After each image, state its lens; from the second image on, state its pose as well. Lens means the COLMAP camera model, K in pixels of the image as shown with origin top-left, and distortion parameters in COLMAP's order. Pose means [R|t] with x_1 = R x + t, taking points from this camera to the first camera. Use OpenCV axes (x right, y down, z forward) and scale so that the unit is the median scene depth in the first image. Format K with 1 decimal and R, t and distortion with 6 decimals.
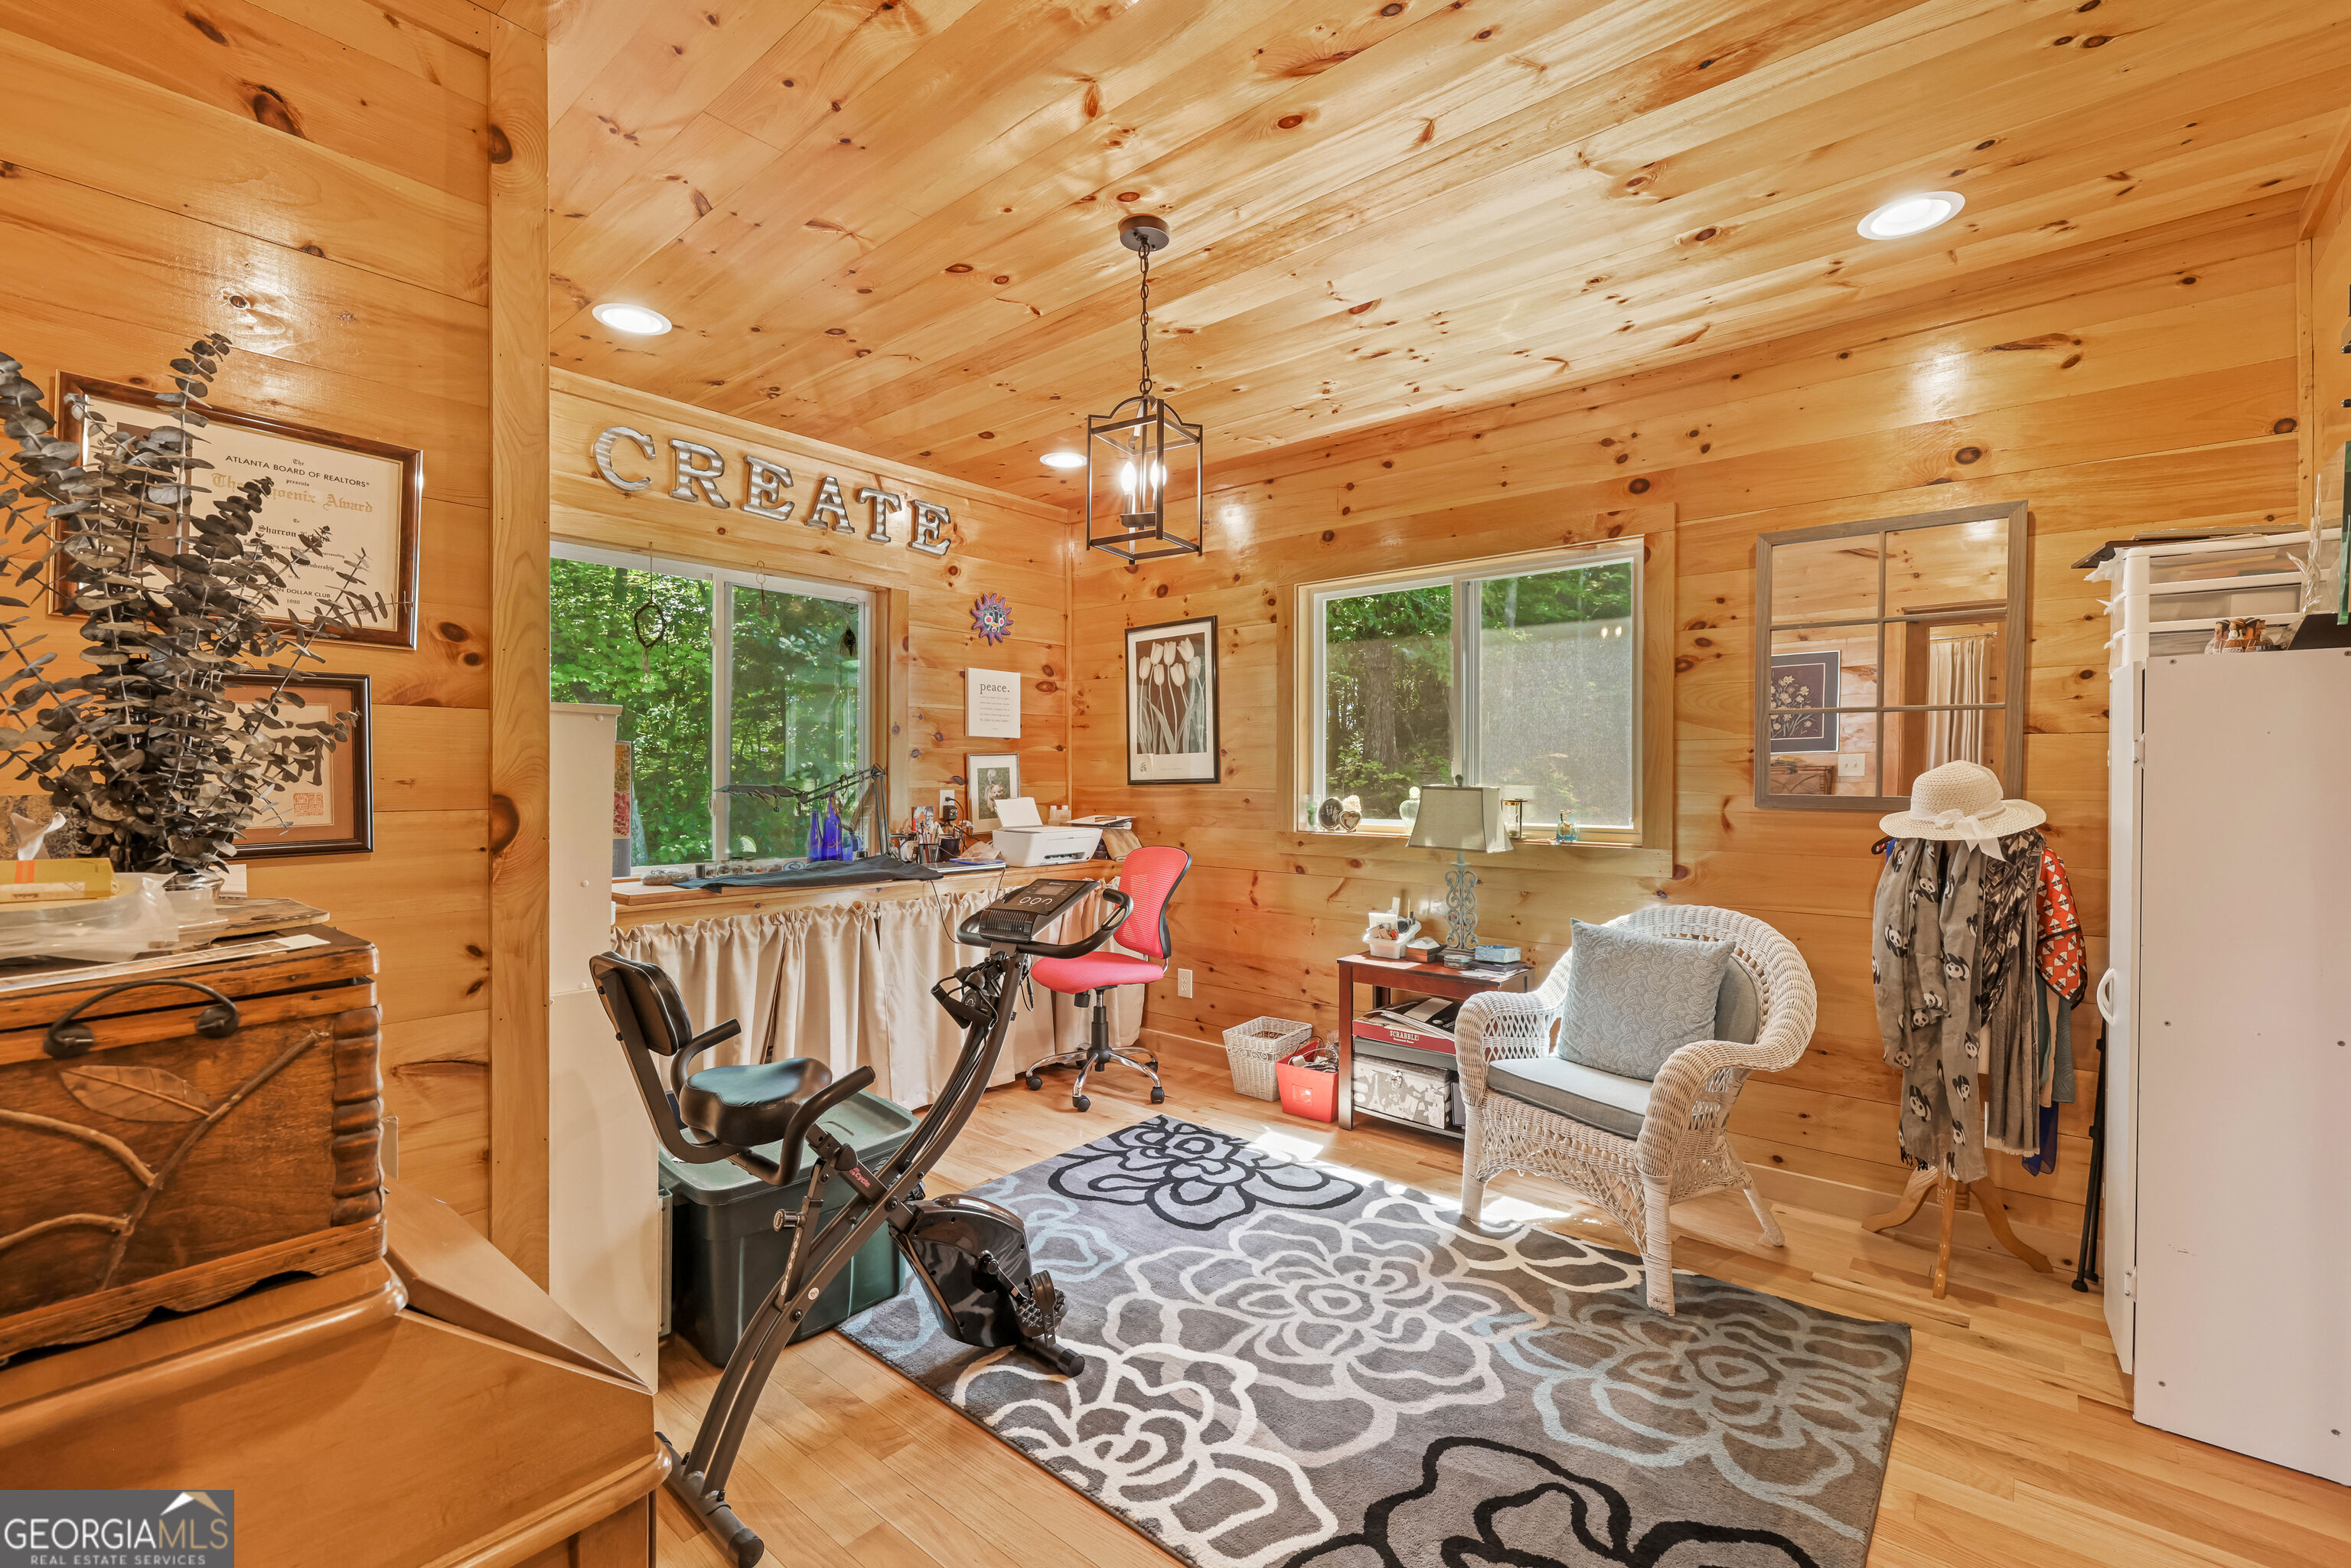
lens RADIAL K [[998.7, 0, 1174.5], [0, 998.7, 784.6], [0, 0, 1]] dist [0.000511, -0.000279]
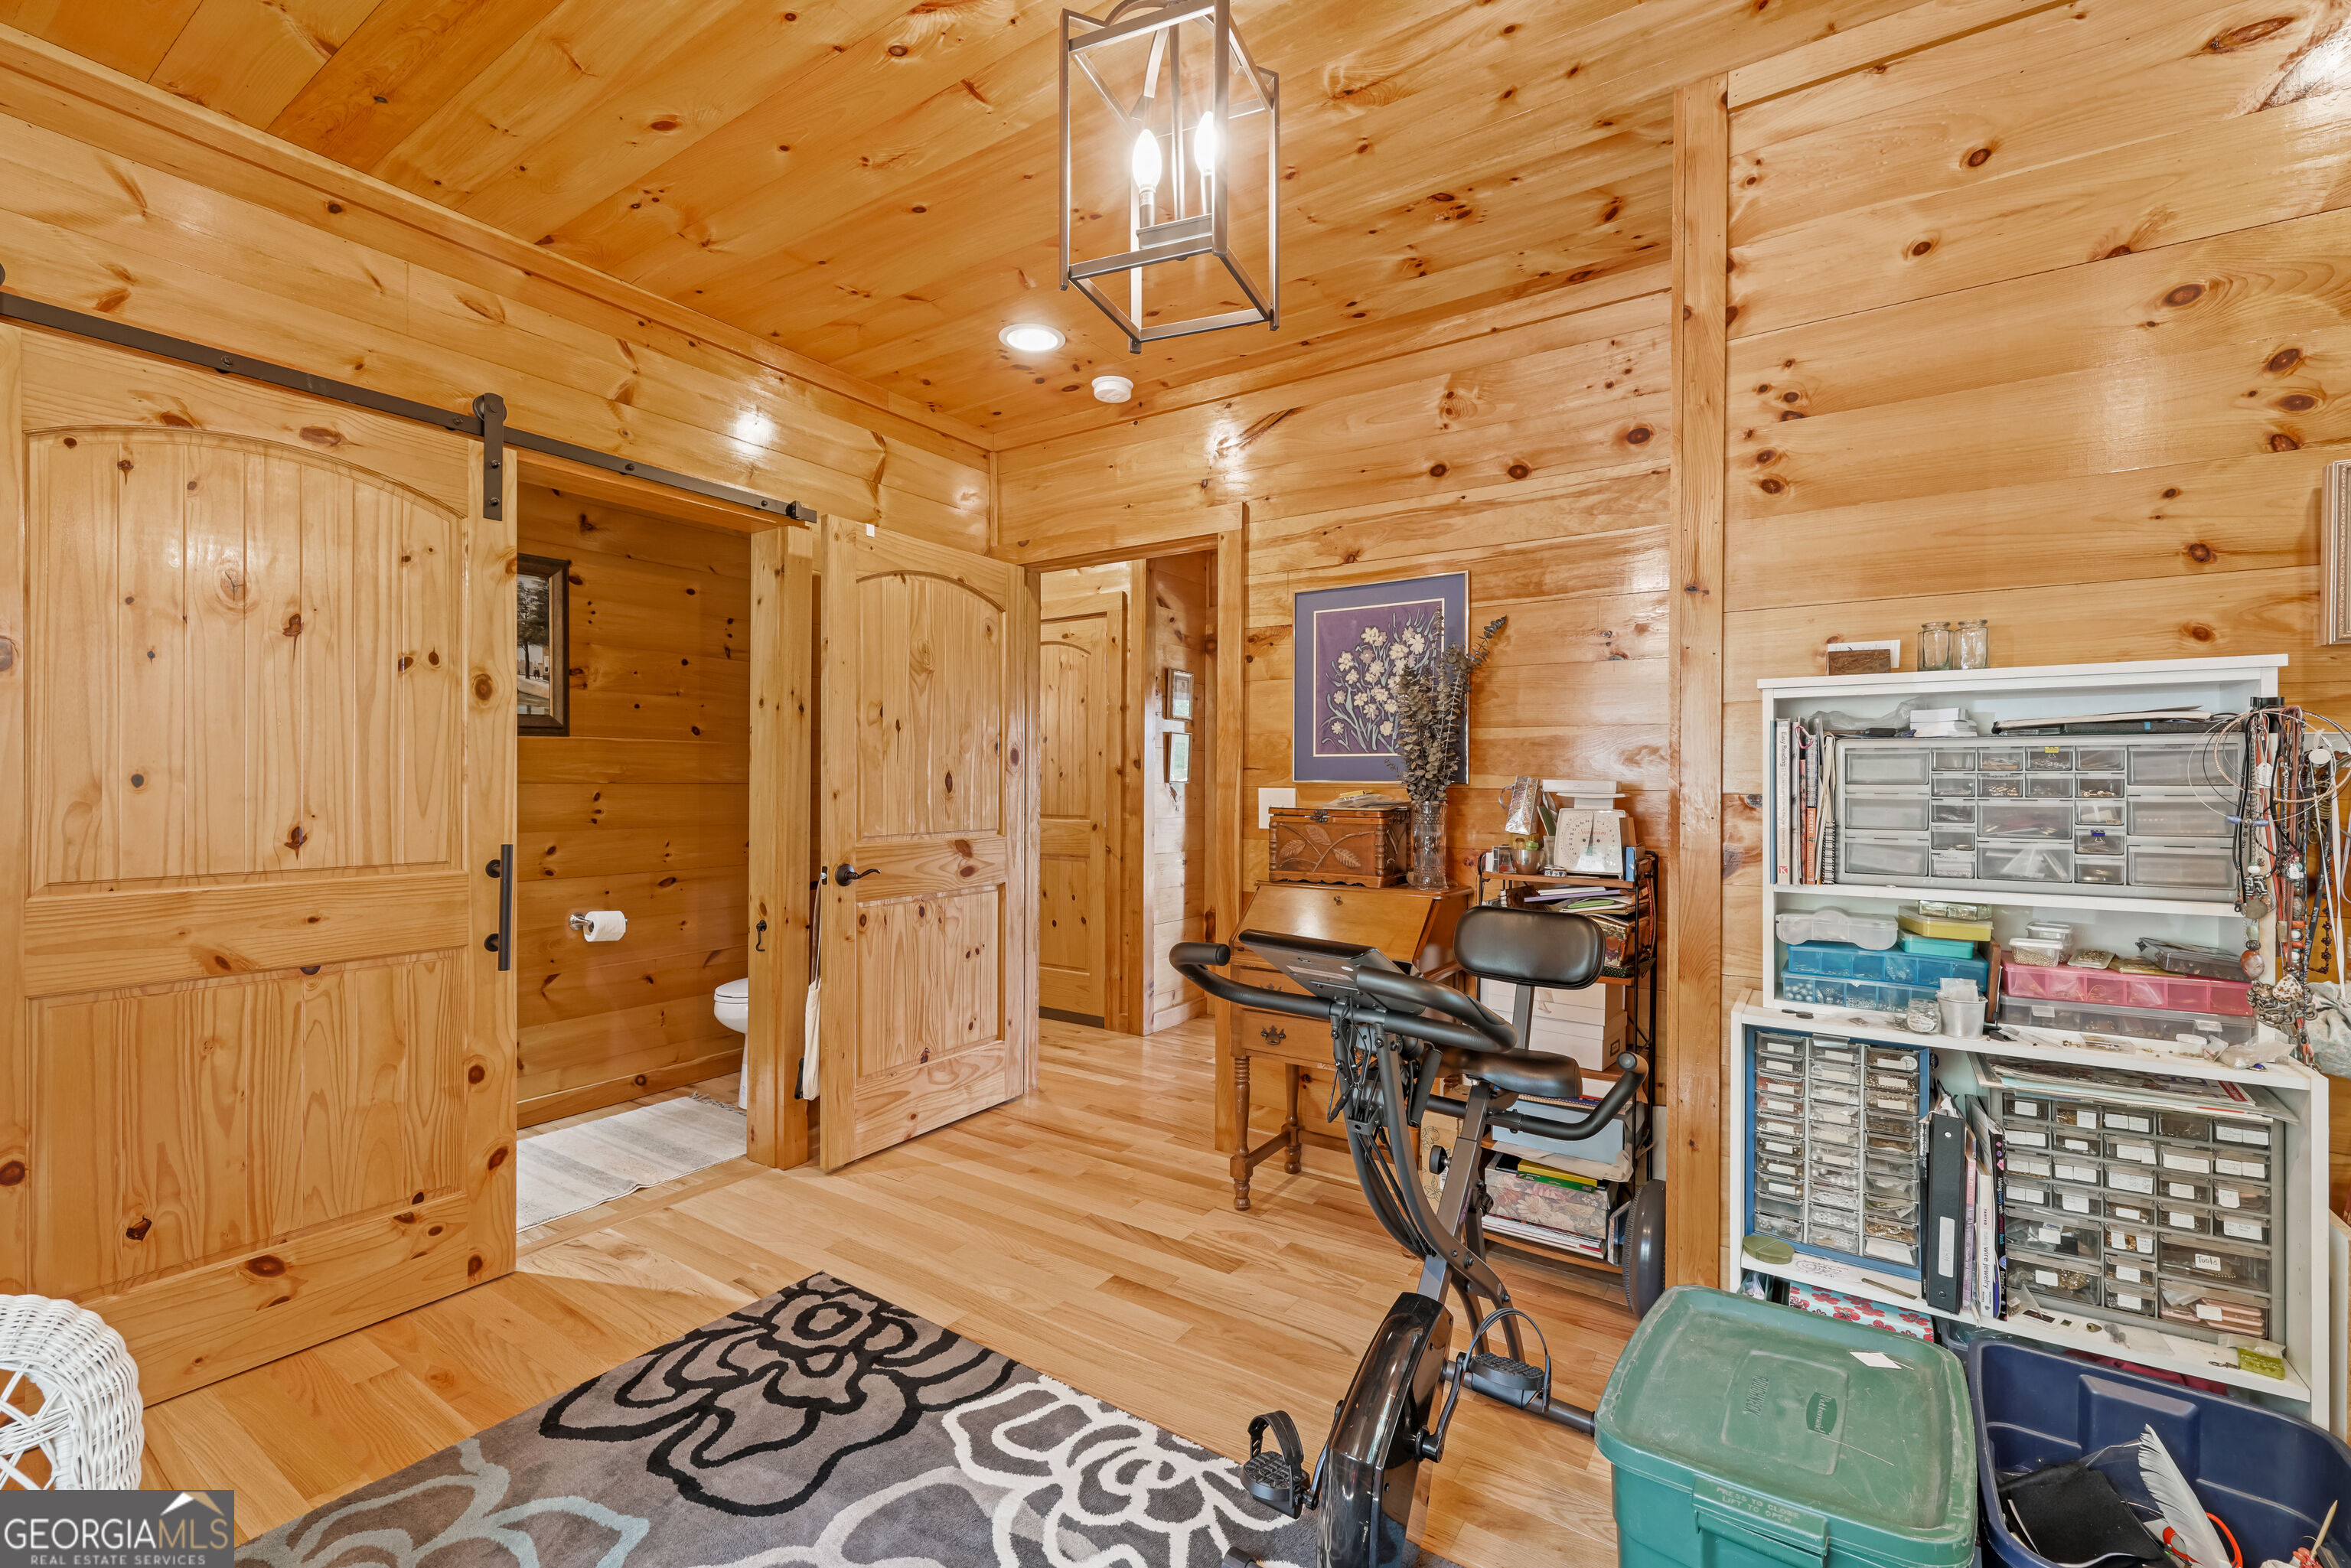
lens RADIAL K [[998.7, 0, 1175.8], [0, 998.7, 785.4], [0, 0, 1]] dist [0.000511, -0.000279]
pose [[-0.993415, -0.016084, -0.113440, 0.037002], [-0.016239, 0.999868, 0.000442, 0.018237], [0.113418, 0.002282, -0.993545, 1.938268]]
